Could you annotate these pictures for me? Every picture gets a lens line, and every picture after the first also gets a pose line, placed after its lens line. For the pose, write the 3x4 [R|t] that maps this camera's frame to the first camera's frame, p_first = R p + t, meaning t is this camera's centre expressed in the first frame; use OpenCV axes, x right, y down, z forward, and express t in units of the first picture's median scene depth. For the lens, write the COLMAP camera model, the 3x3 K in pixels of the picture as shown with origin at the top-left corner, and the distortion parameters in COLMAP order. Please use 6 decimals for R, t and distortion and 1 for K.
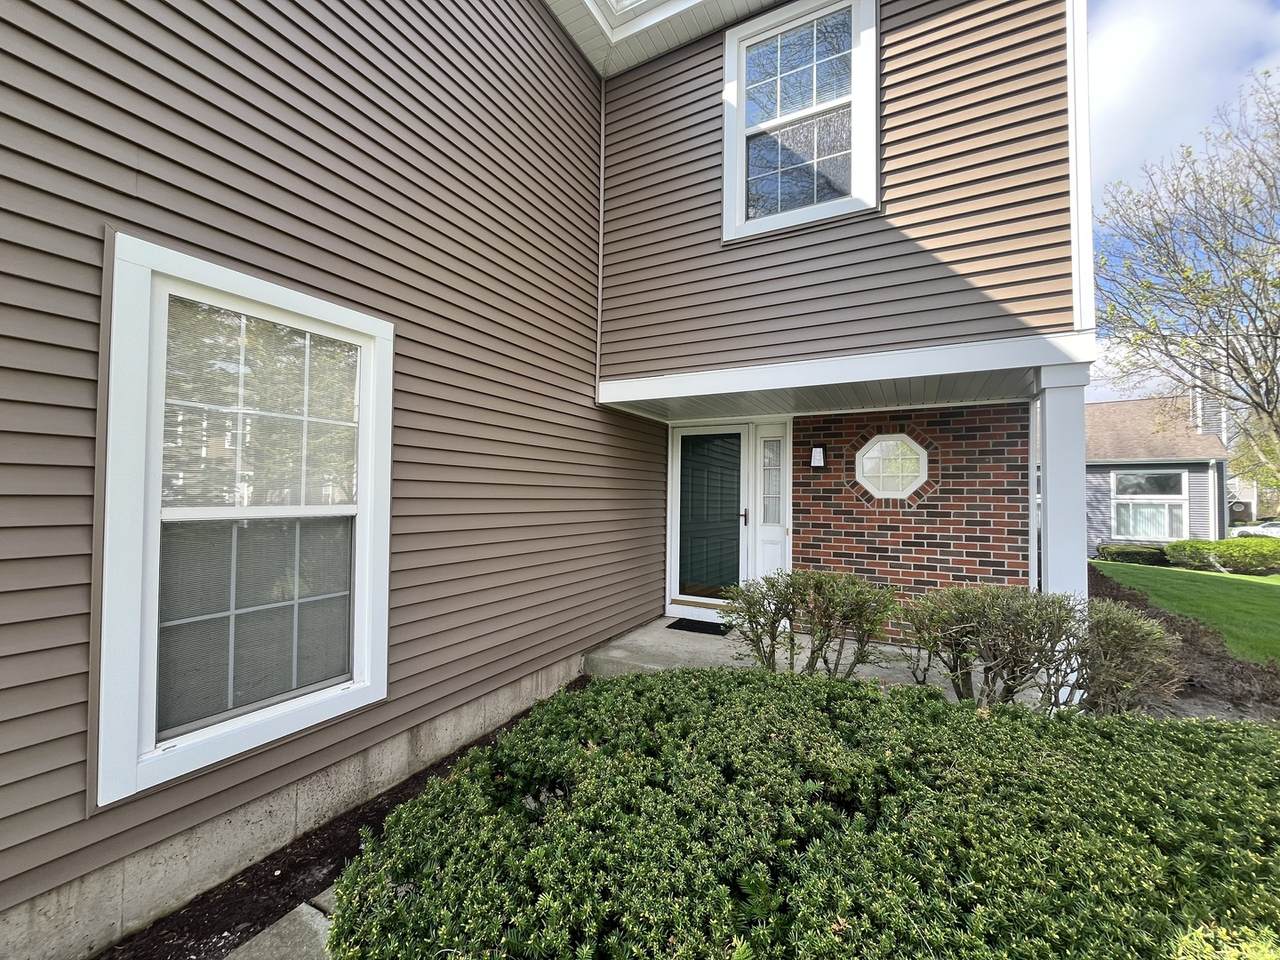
lens RADIAL K [[516.1, 0, 641.6], [0, 516.1, 482.8], [0, 0, 1]] dist [-0.000020, -0.000107]
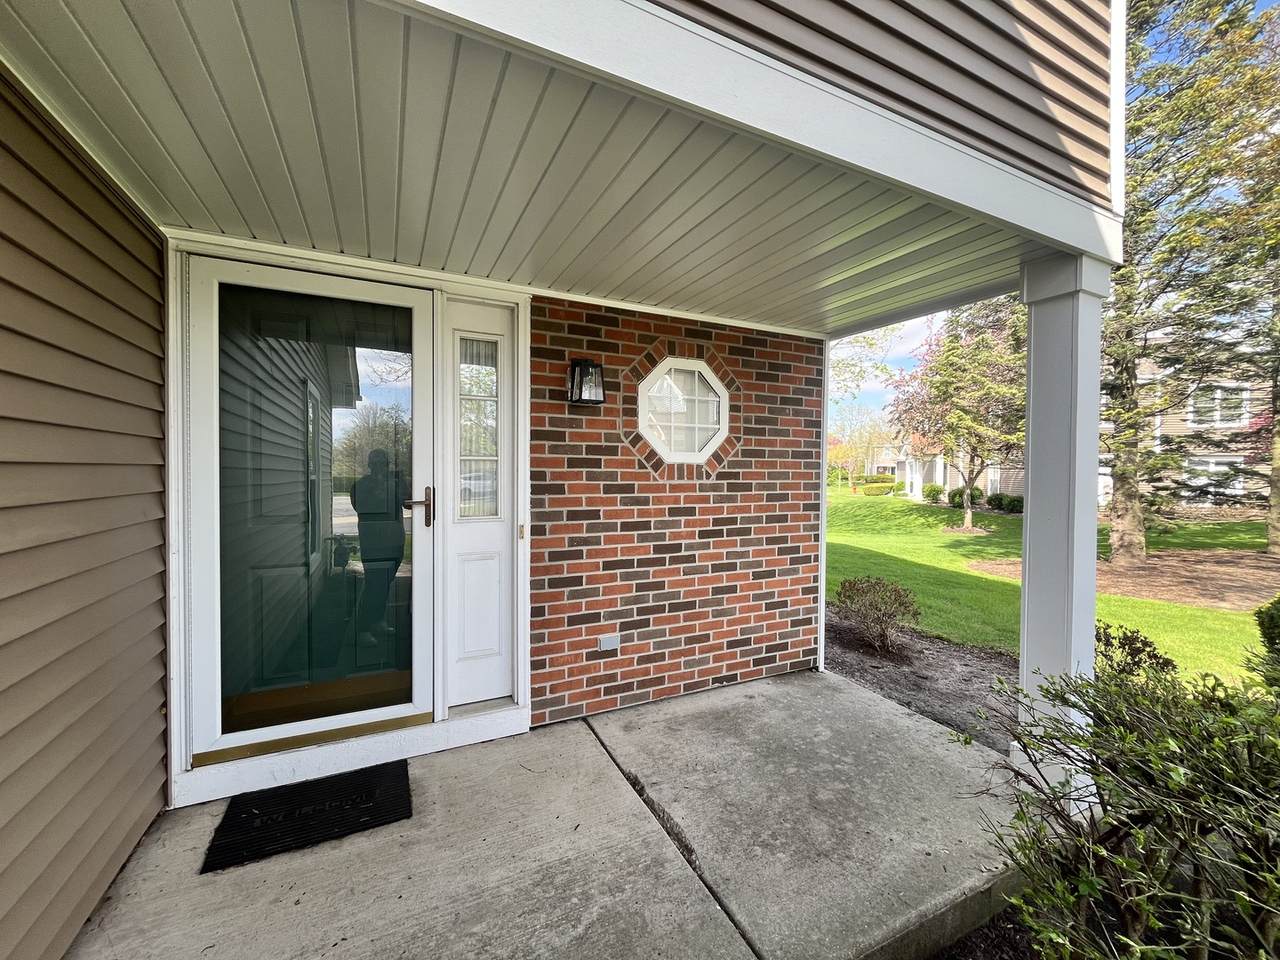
lens RADIAL K [[516.1, 0, 636.0], [0, 516.1, 479.6], [0, 0, 1]] dist [-0.000020, -0.000107]
pose [[0.588057, -0.025916, 0.808404, -0.049866], [-0.024666, 0.998447, 0.049951, 0.019616], [-0.808444, -0.049314, 0.586504, 0.665565]]
